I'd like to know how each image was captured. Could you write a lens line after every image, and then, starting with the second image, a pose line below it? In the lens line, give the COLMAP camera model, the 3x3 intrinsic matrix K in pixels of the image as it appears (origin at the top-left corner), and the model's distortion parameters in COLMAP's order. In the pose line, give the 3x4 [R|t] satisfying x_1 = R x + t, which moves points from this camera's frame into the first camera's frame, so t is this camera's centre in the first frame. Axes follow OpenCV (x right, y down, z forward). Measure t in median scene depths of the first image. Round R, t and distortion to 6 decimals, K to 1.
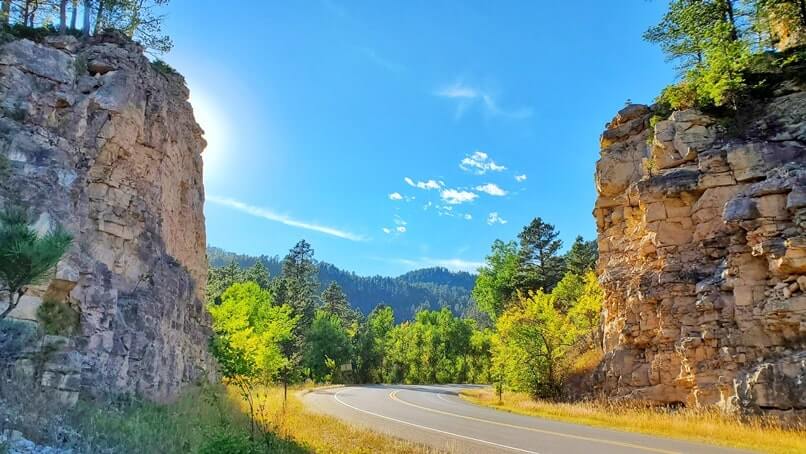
lens RADIAL K [[582.7, 0, 406.0], [0, 582.7, 205.7], [0, 0, 1]] dist [0.012479, 0.008396]
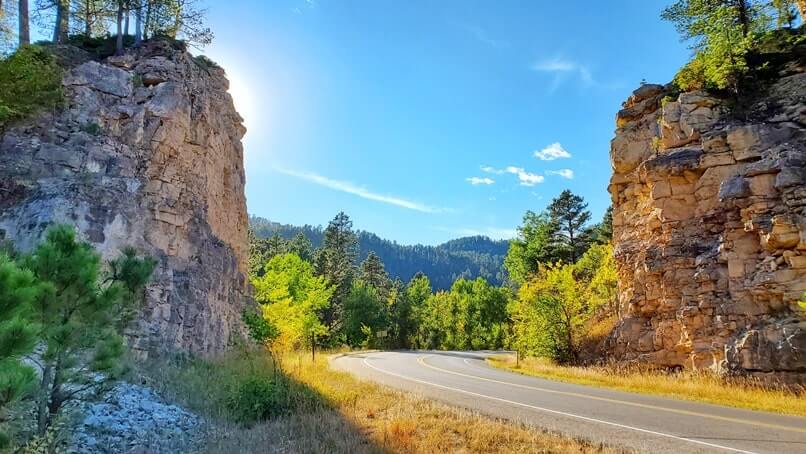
lens RADIAL K [[622.0, 0, 431.5], [0, 622.0, 181.8], [0, 0, 1]] dist [0.052166, -0.077295]
pose [[0.998512, -0.012003, -0.053186, 0.070359], [0.013534, 0.999502, 0.028521, -0.041740], [0.052818, -0.029198, 0.998177, -0.162003]]
